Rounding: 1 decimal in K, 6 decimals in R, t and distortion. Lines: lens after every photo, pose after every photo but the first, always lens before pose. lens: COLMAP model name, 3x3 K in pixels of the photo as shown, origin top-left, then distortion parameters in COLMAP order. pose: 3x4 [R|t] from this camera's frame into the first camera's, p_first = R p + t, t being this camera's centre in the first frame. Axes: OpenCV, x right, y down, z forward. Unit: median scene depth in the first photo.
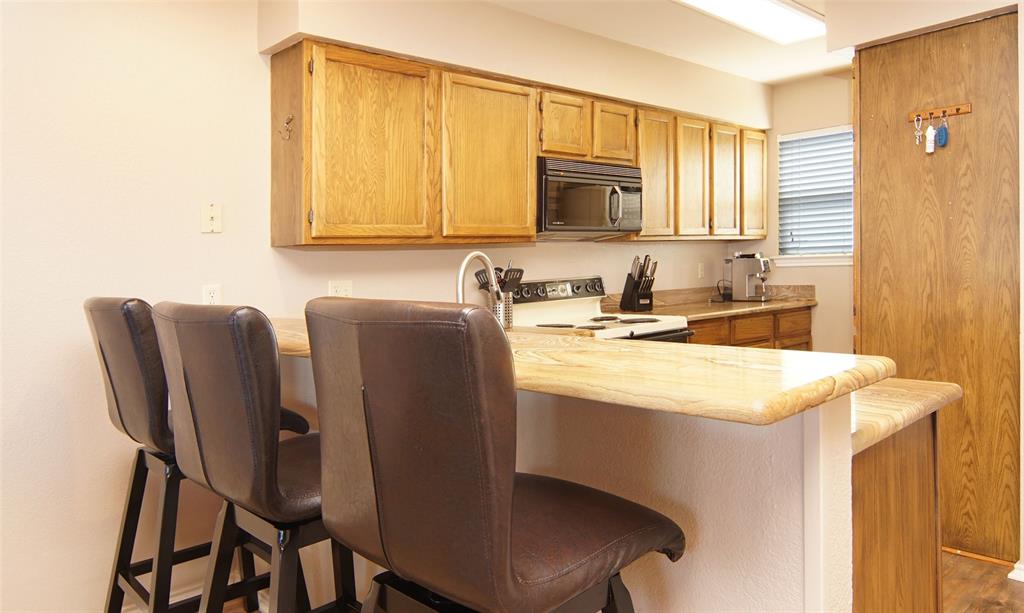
lens RADIAL K [[716.8, 0, 511.7], [0, 716.8, 306.8], [0, 0, 1]] dist [0.006926, 0.000894]
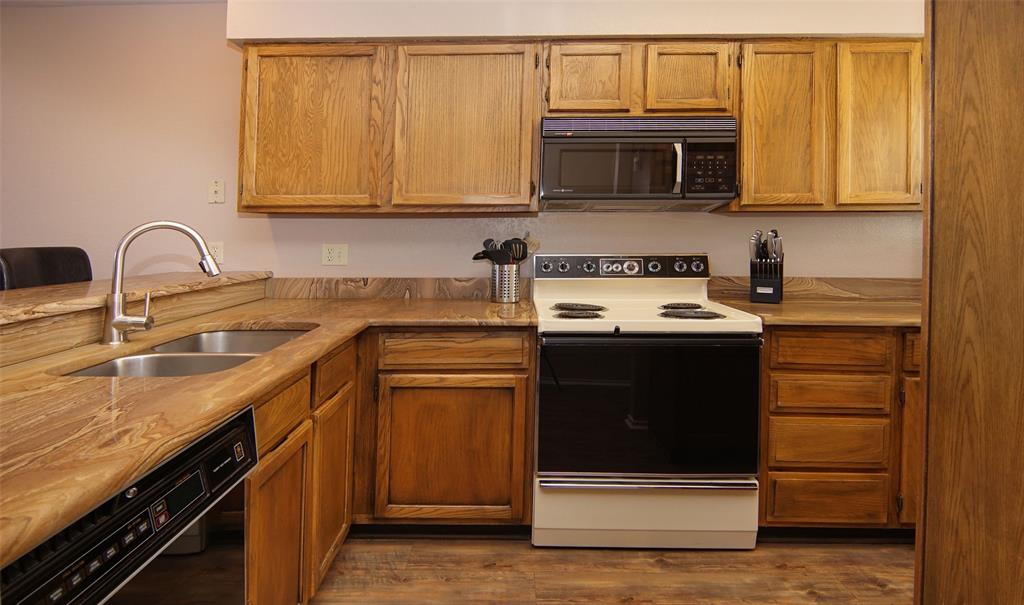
lens RADIAL K [[551.5, 0, 507.9], [0, 551.5, 229.3], [0, 0, 1]] dist [-0.001475, 0.000910]
pose [[0.716626, 0.030401, -0.696794, 0.553561], [-0.067100, 0.997421, -0.025491, -0.053825], [0.694222, 0.065022, 0.716818, 0.536351]]
